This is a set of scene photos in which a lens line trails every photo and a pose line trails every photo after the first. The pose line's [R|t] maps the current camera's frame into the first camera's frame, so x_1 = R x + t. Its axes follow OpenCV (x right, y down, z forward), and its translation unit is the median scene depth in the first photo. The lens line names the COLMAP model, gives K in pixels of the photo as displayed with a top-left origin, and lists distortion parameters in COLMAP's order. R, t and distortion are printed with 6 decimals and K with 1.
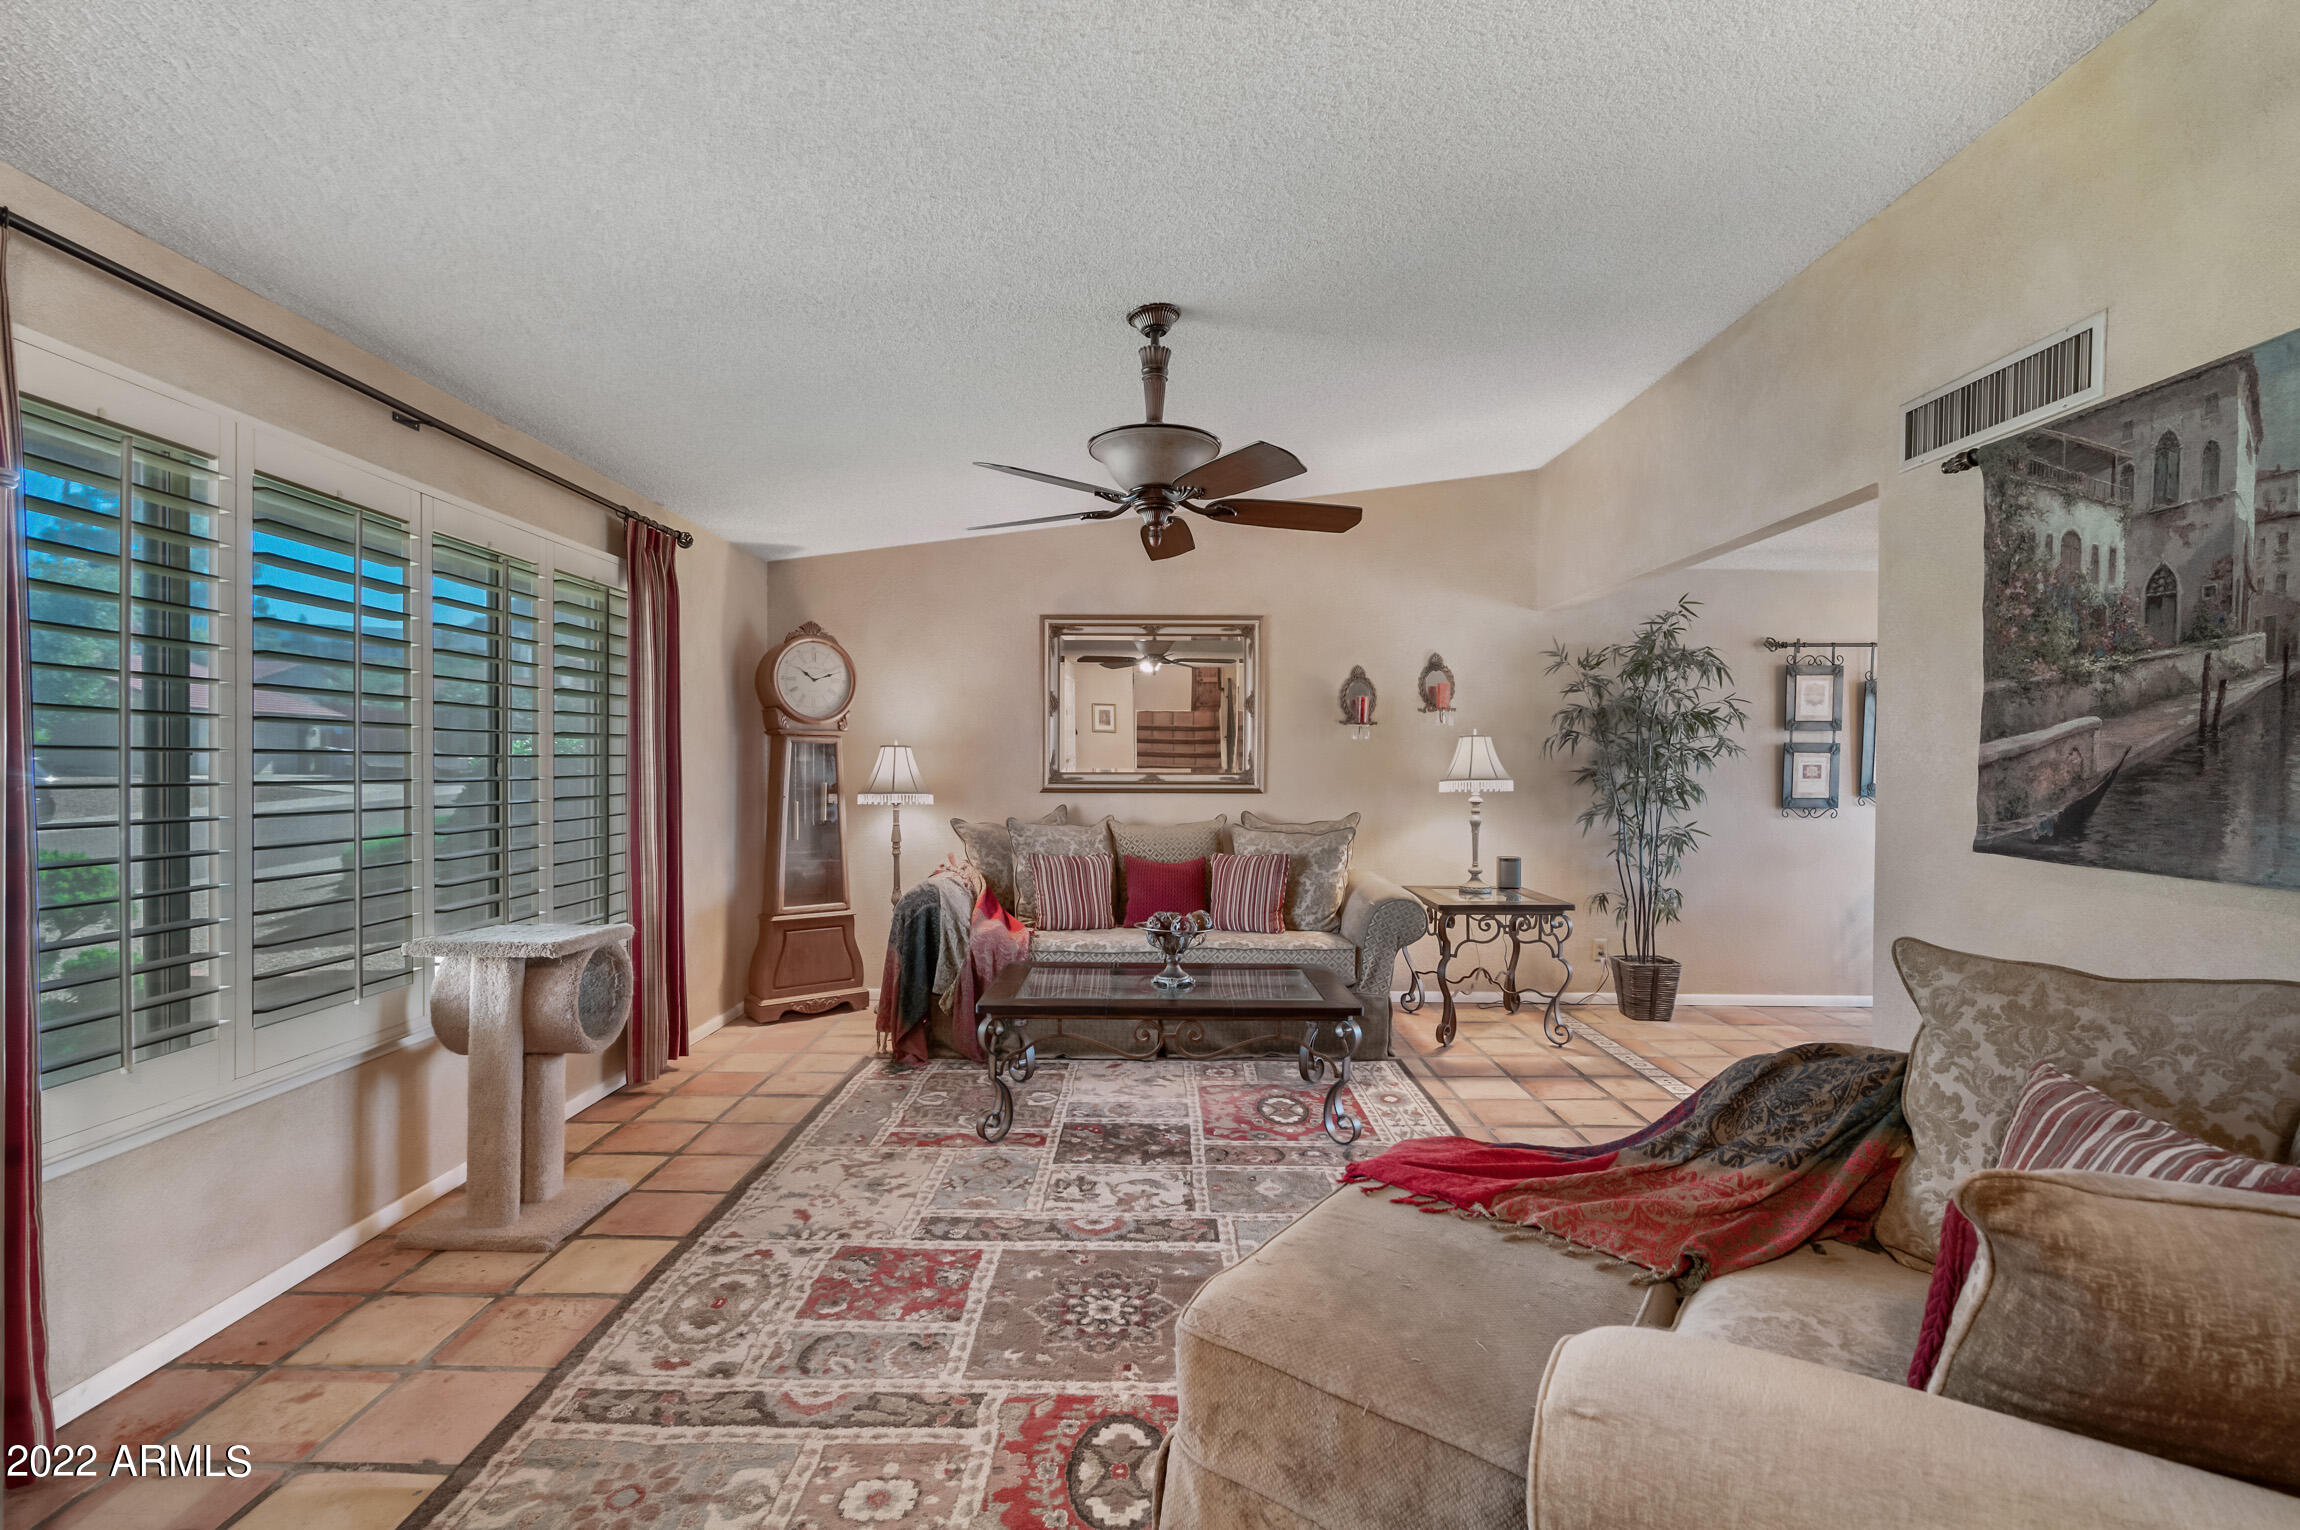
lens RADIAL K [[1047.2, 0, 1153.1], [0, 1047.2, 763.7], [0, 0, 1]] dist [0.000487, 0.000239]
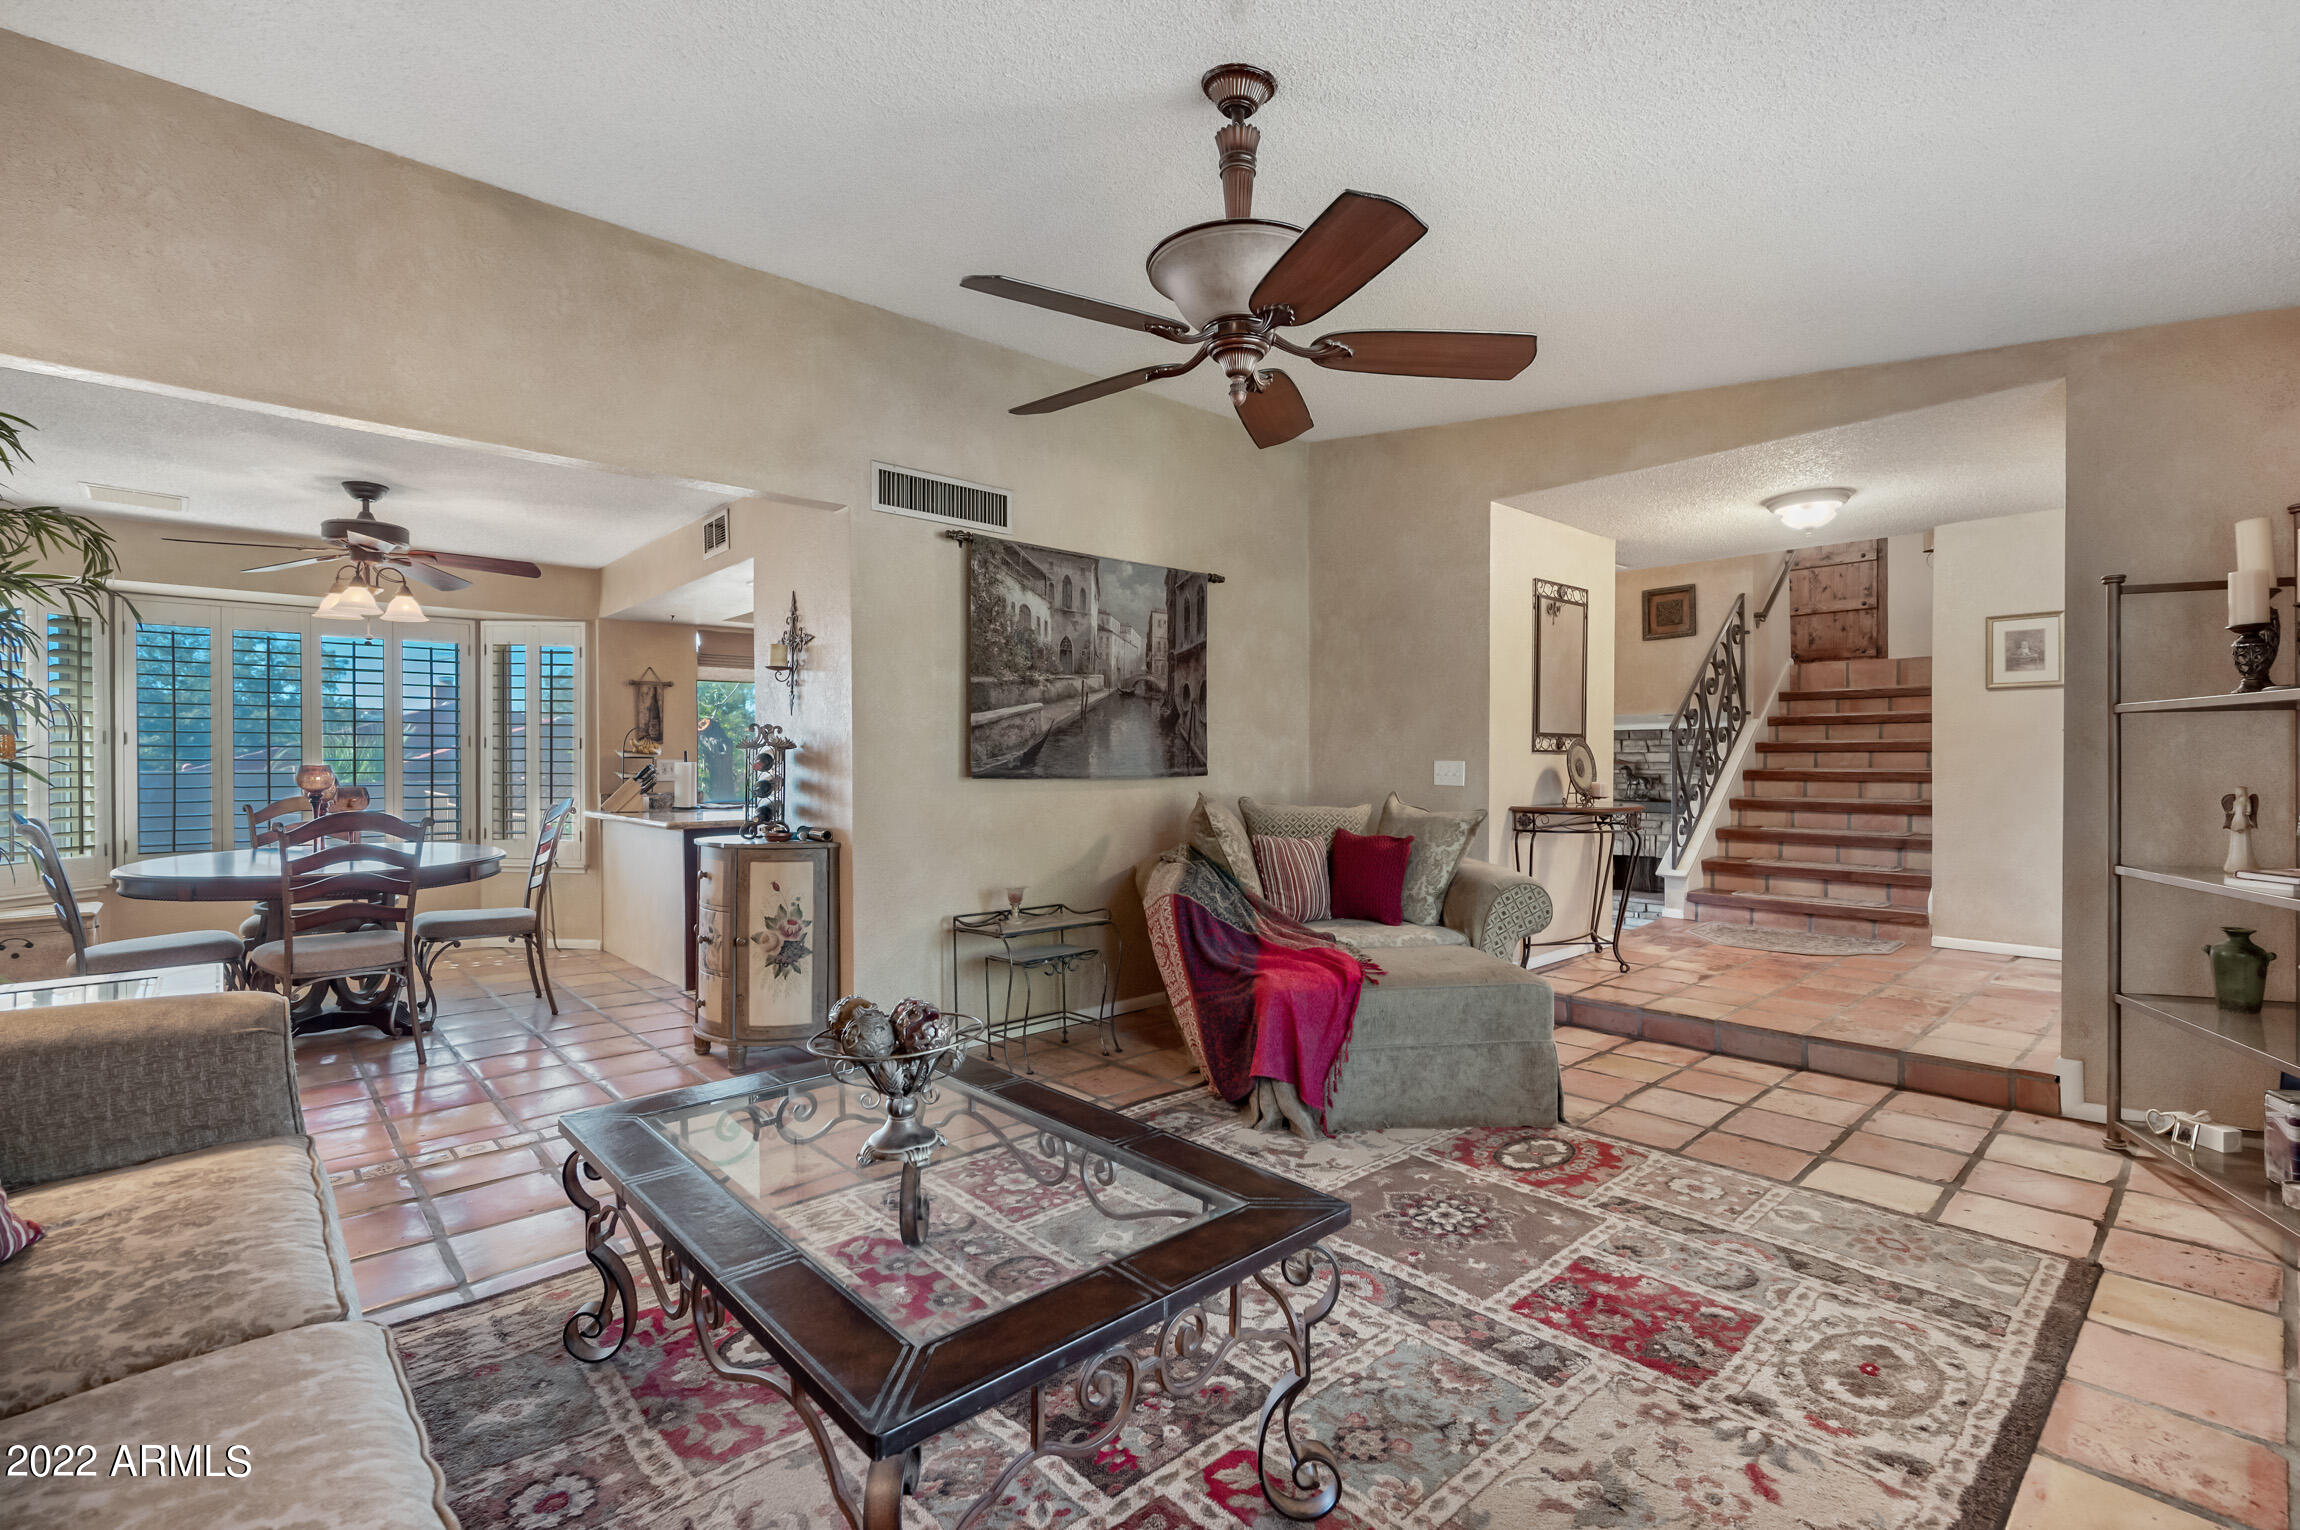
lens RADIAL K [[1047.2, 0, 1149.1], [0, 1047.2, 767.0], [0, 0, 1]] dist [0.000487, 0.000239]
pose [[-0.673181, -0.008344, 0.739431, -0.659878], [-0.000350, 0.999940, 0.010965, 0.050251], [-0.739478, 0.007122, -0.673143, 2.029901]]
